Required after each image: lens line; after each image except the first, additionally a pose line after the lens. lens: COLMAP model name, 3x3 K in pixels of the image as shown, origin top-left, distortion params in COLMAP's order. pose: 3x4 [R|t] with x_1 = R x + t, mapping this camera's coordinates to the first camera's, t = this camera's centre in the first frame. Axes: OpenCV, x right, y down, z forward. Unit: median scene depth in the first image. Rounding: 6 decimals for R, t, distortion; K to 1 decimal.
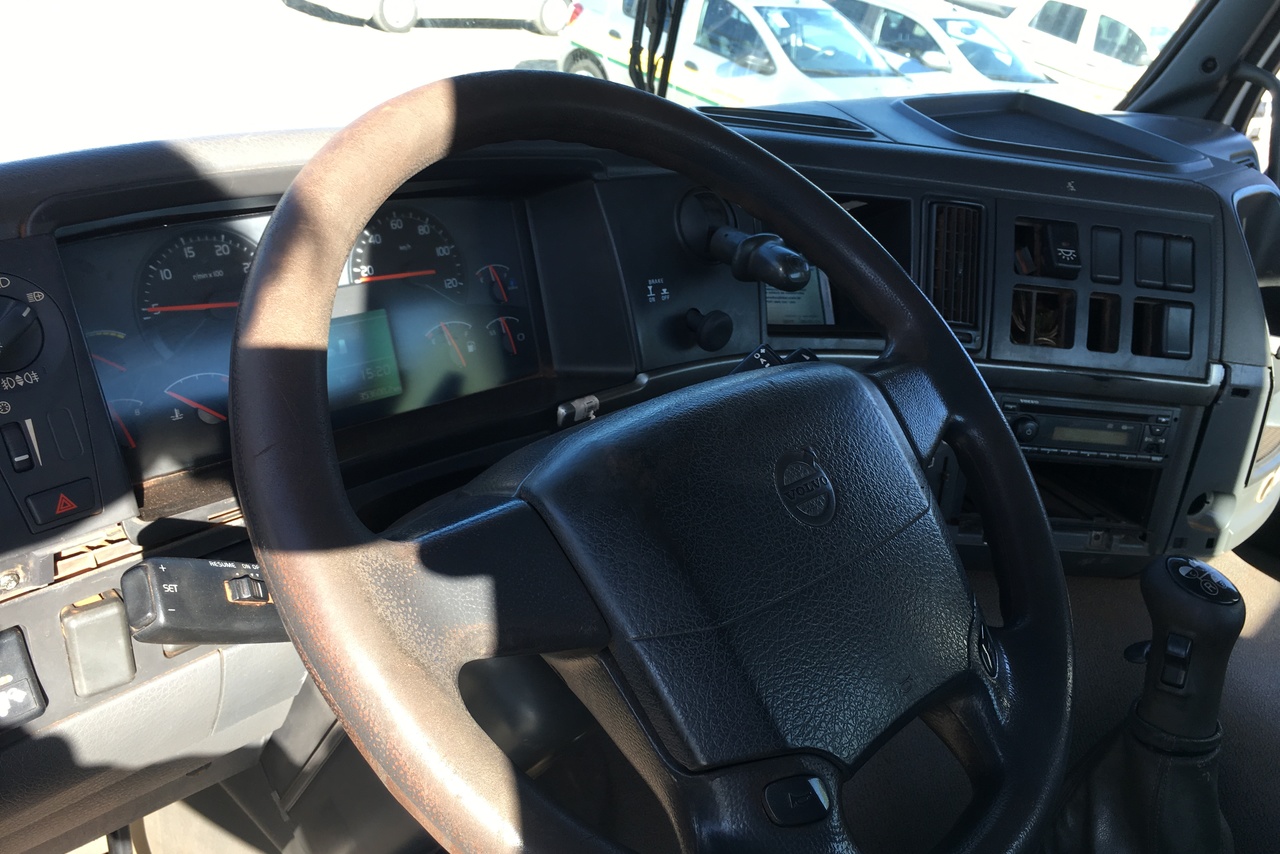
lens RADIAL K [[1082.5, 0, 652.6], [0, 1082.5, 447.2], [0, 0, 1]] dist [0.072589, -0.081432]
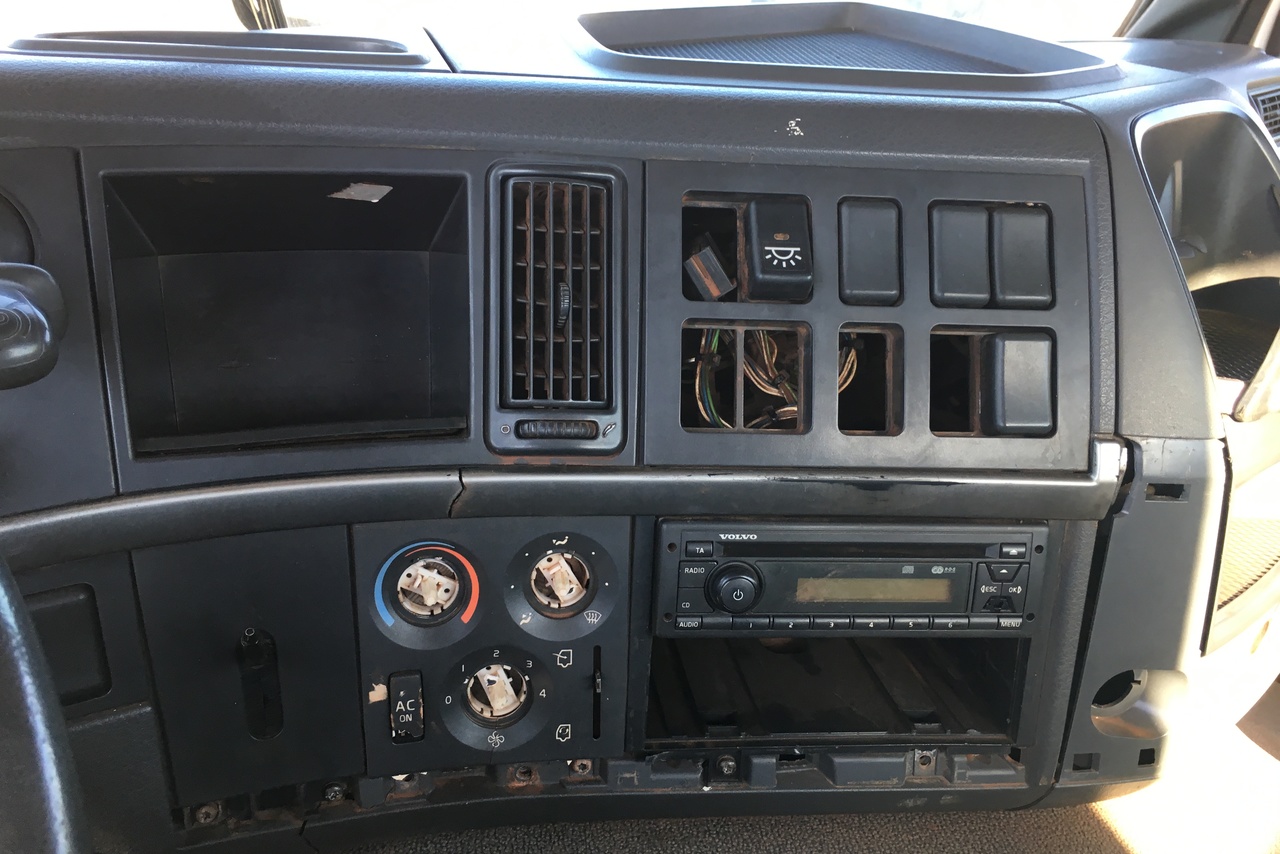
lens RADIAL K [[1082.5, 0, 652.5], [0, 1082.5, 450.6], [0, 0, 1]] dist [0.072589, -0.081432]
pose [[0.993319, -0.058757, -0.099321, 0.350739], [0.057595, 0.998234, -0.014531, -0.076672], [0.100000, 0.008713, 0.994949, 0.460627]]
